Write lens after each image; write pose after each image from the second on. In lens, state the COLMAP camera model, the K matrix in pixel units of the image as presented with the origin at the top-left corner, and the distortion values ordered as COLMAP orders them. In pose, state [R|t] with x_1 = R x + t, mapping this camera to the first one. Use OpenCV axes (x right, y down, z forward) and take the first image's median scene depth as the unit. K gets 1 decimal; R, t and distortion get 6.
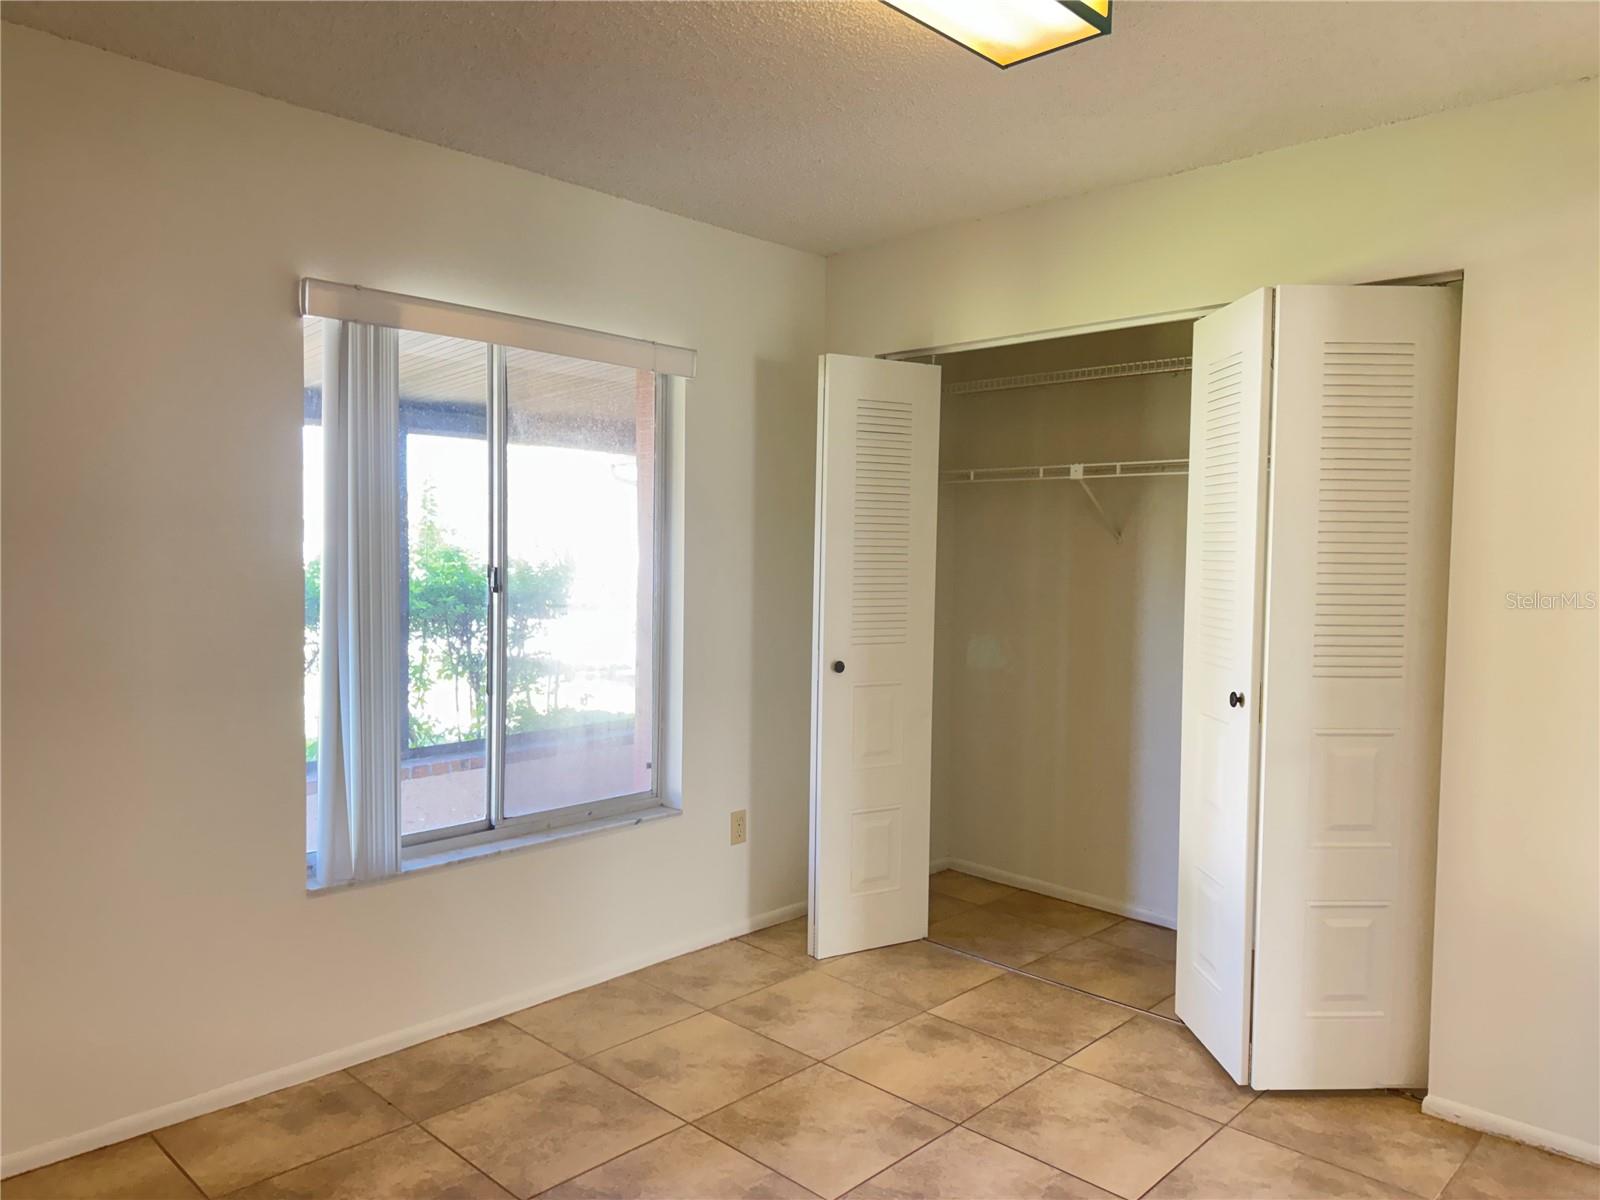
lens RADIAL K [[1123.6, 0, 807.9], [0, 1123.6, 595.8], [0, 0, 1]] dist [0.051062, -0.060050]
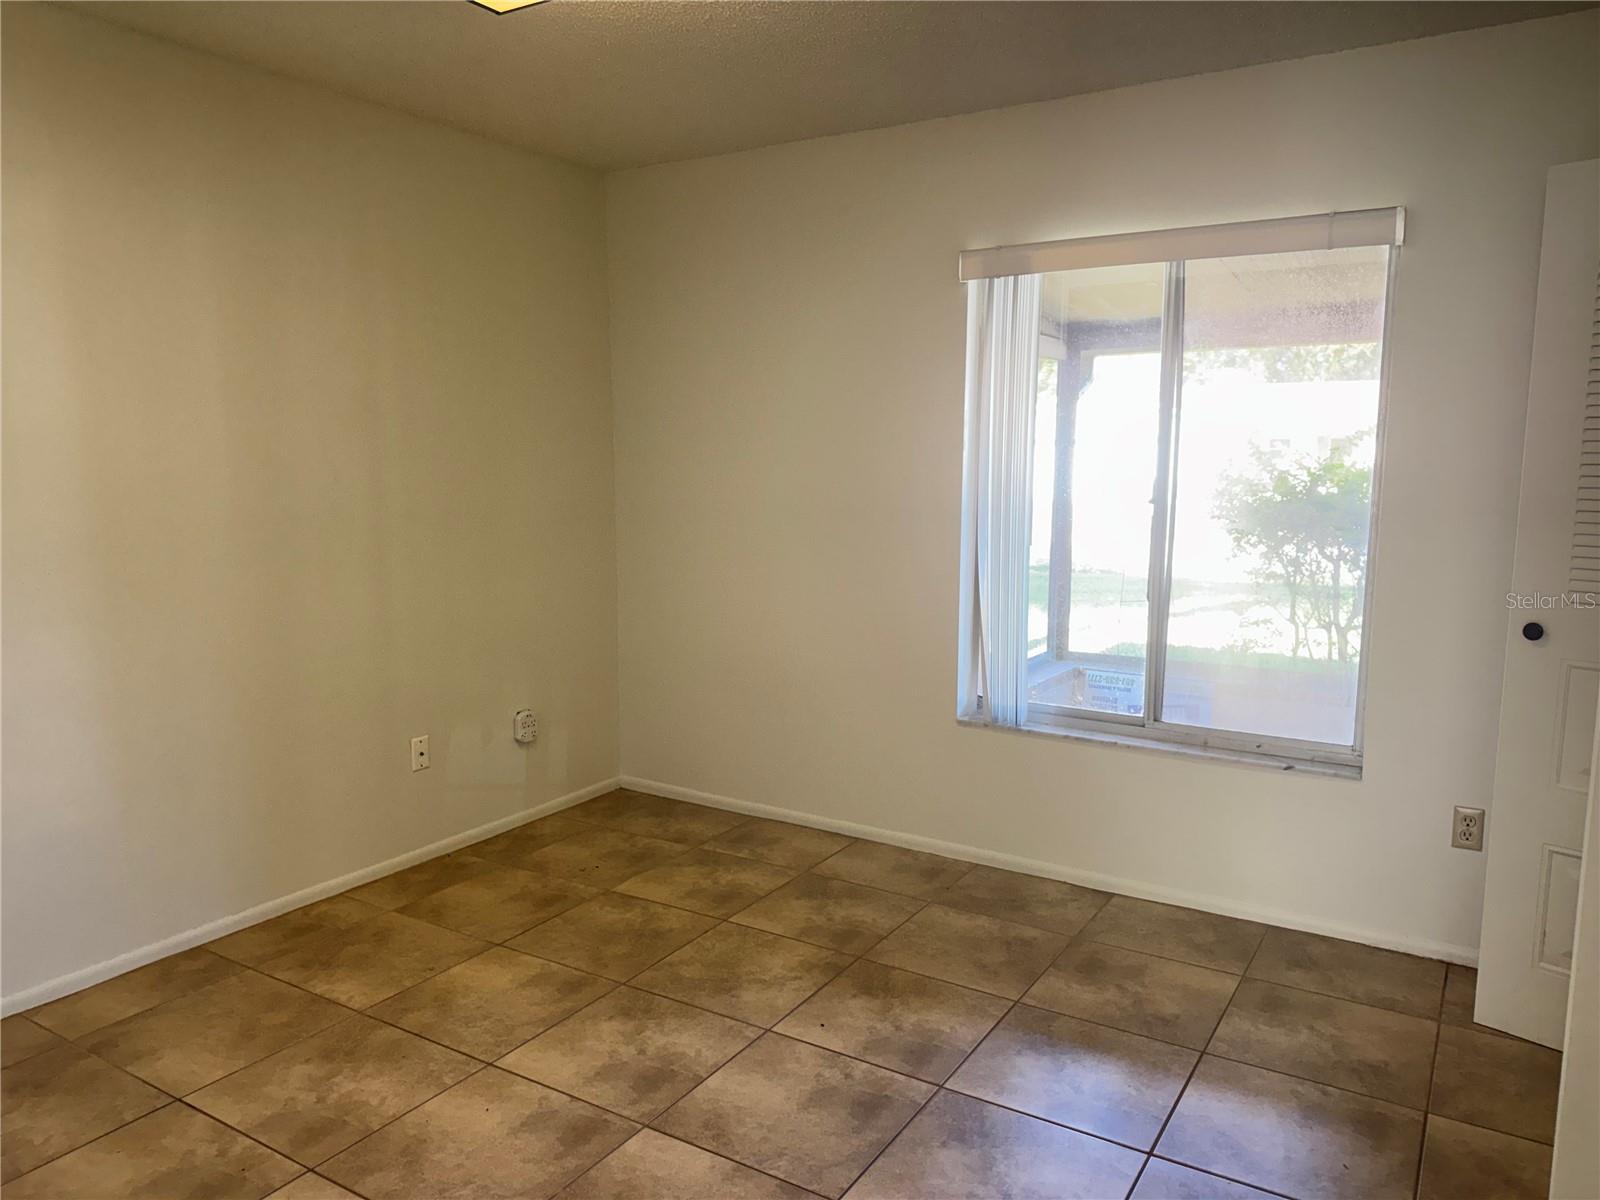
lens RADIAL K [[1123.6, 0, 804.0], [0, 1123.6, 606.4], [0, 0, 1]] dist [0.051062, -0.060050]
pose [[0.215158, 0.120595, -0.969105, 0.691989], [-0.048359, 0.992444, 0.112763, -0.011548], [0.975381, 0.022603, 0.219364, 0.463338]]
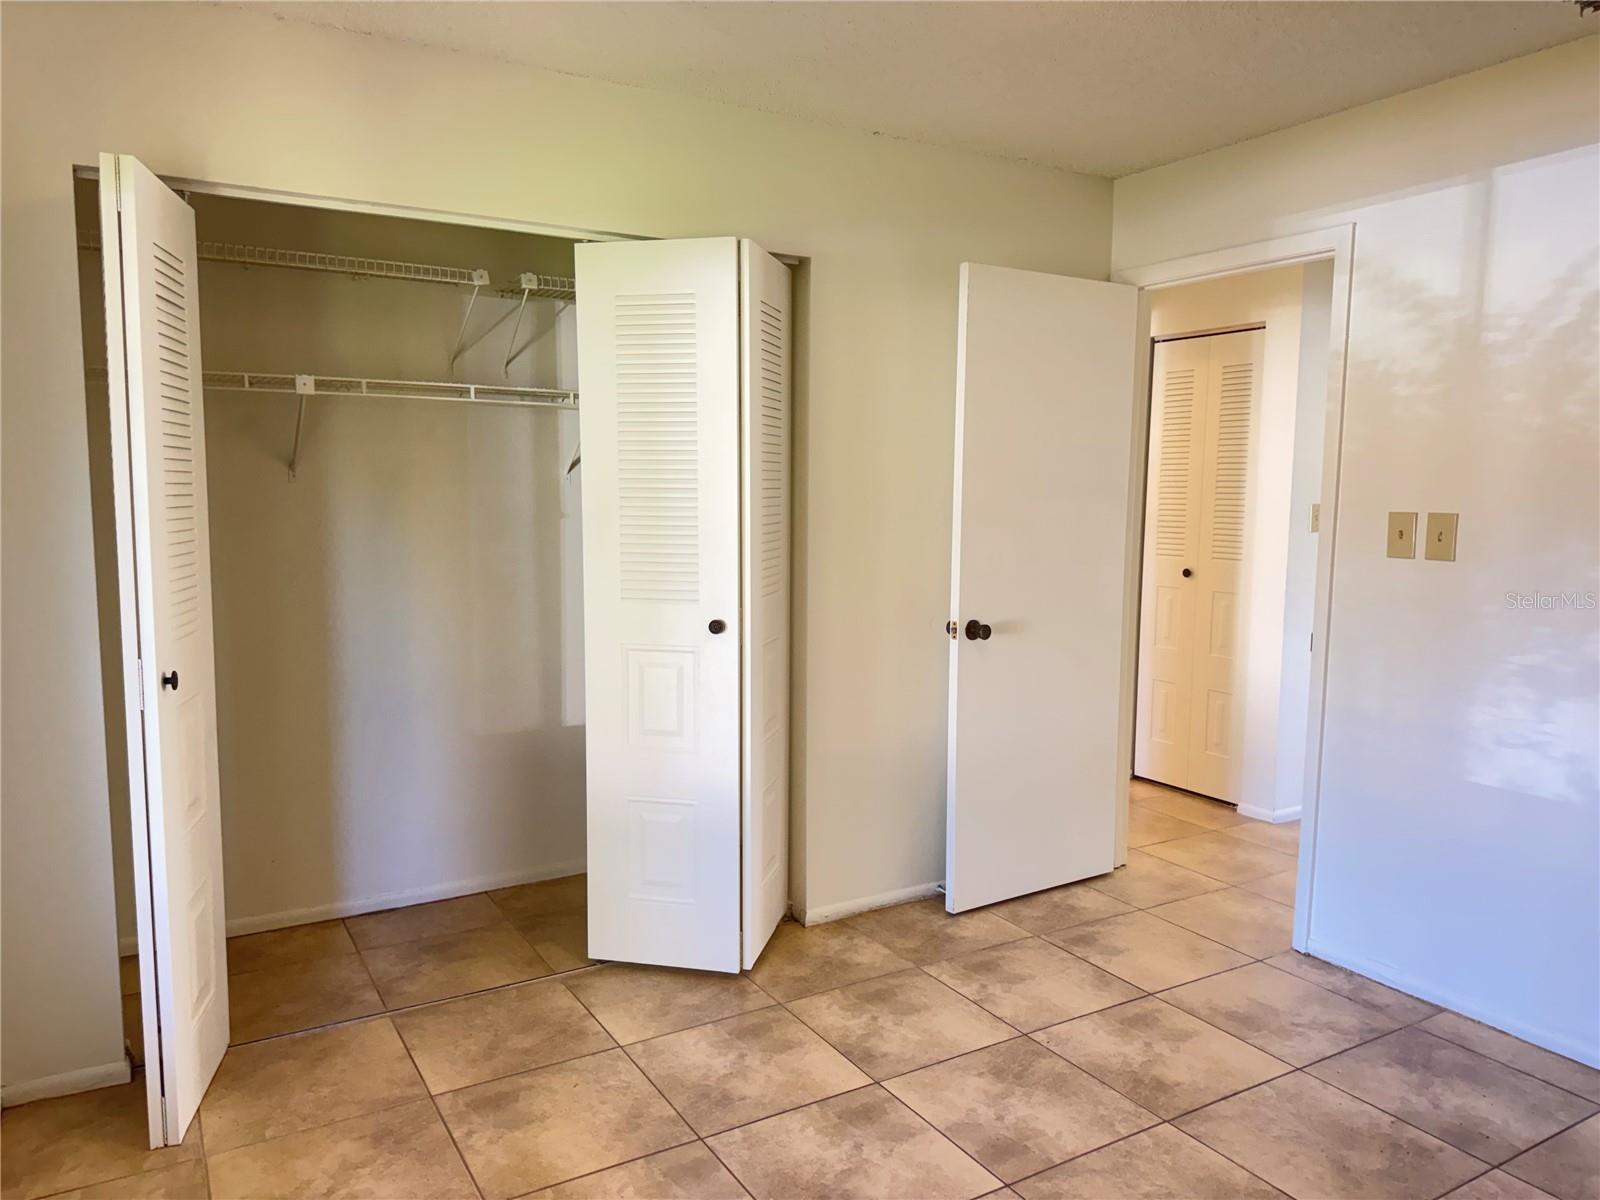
lens RADIAL K [[1123.6, 0, 799.5], [0, 1123.6, 598.3], [0, 0, 1]] dist [0.051062, -0.060050]
pose [[0.267891, -0.109249, 0.957235, -0.539052], [0.042205, 0.993927, 0.101625, -0.034781], [-0.962524, 0.013176, 0.270875, 0.562817]]
